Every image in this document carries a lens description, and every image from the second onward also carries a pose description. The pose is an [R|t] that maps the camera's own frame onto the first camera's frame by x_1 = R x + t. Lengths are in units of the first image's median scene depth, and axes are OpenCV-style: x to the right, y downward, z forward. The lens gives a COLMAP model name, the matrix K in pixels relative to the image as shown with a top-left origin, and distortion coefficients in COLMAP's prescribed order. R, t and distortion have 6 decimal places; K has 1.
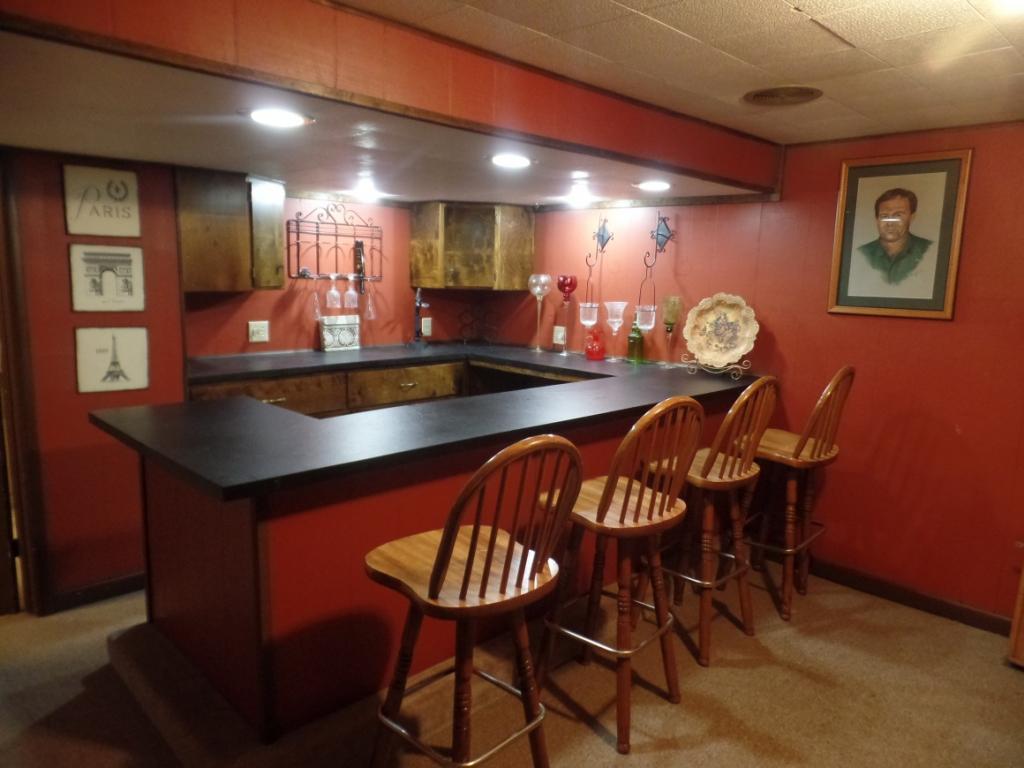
lens RADIAL K [[709.0, 0, 511.9], [0, 709.0, 384.4], [0, 0, 1]] dist [0.005569, 0.019240]
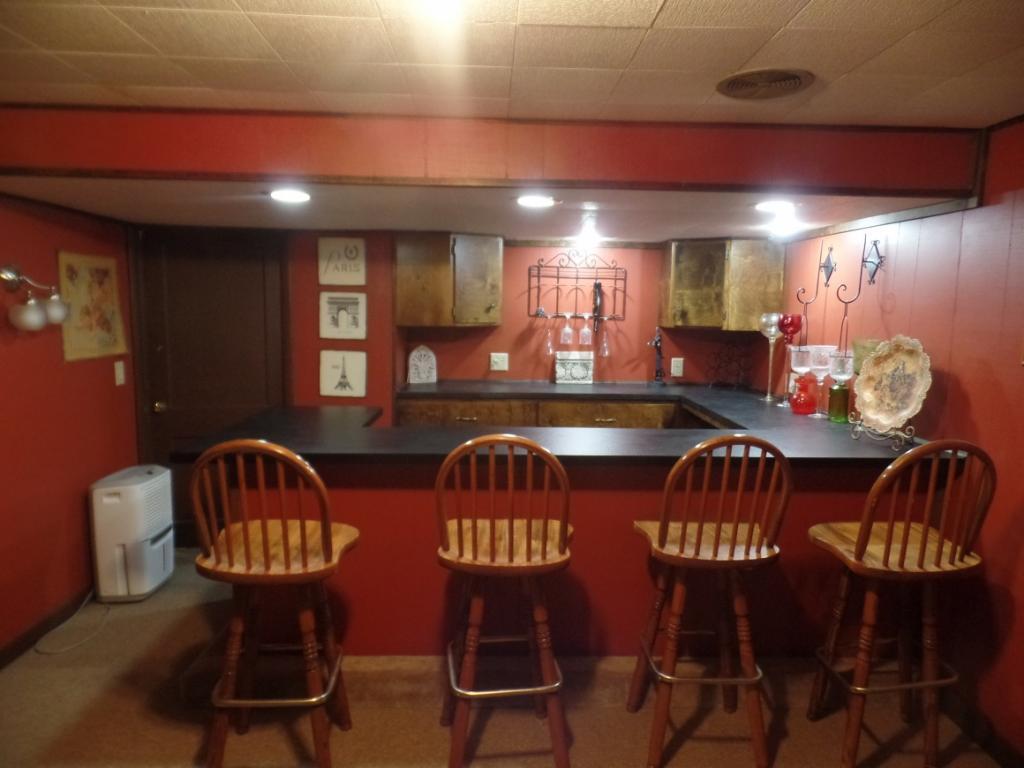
lens RADIAL K [[709.0, 0, 512.5], [0, 709.0, 382.2], [0, 0, 1]] dist [0.005569, 0.019240]
pose [[0.736665, 0.062391, -0.673374, 0.455508], [-0.106126, 0.994063, -0.023996, -0.015667], [0.667879, 0.089139, 0.738912, 0.155192]]
